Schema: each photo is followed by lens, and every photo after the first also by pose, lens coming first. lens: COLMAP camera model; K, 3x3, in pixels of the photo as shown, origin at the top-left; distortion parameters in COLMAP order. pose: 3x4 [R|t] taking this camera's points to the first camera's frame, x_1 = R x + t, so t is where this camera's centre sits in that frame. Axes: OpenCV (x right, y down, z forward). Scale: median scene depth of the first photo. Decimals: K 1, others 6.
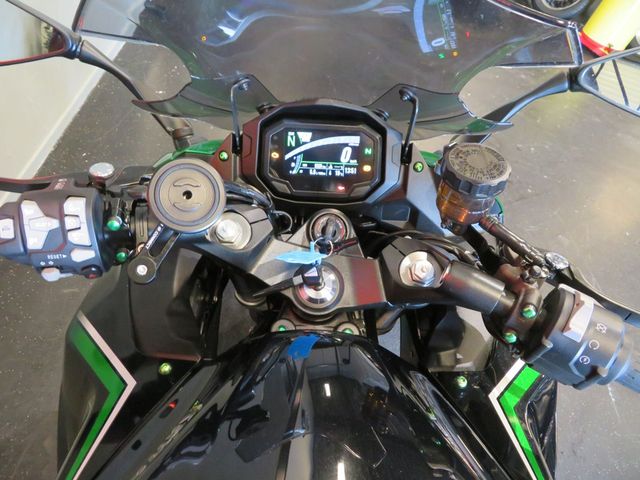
lens RADIAL K [[460.3, 0, 321.2], [0, 460.3, 239.6], [0, 0, 1]] dist [-0.010200, 0.010463]
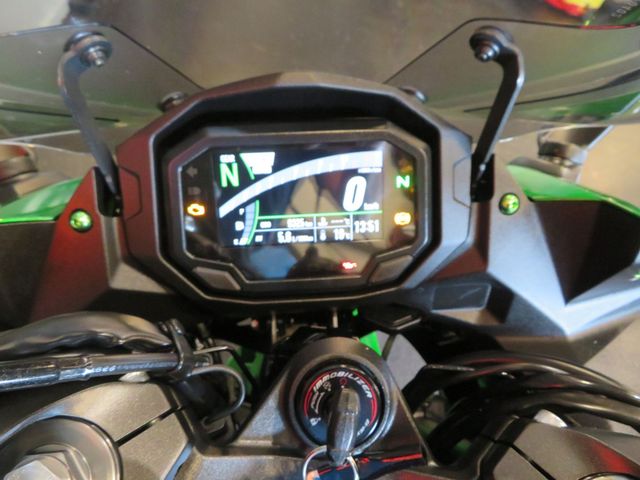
lens RADIAL K [[460.3, 0, 318.9], [0, 460.3, 240.3], [0, 0, 1]] dist [-0.010200, 0.010463]
pose [[0.995476, -0.091169, 0.026762, 0.002899], [0.090526, 0.995596, 0.024348, -0.152943], [-0.028864, -0.021815, 0.999345, 0.549075]]
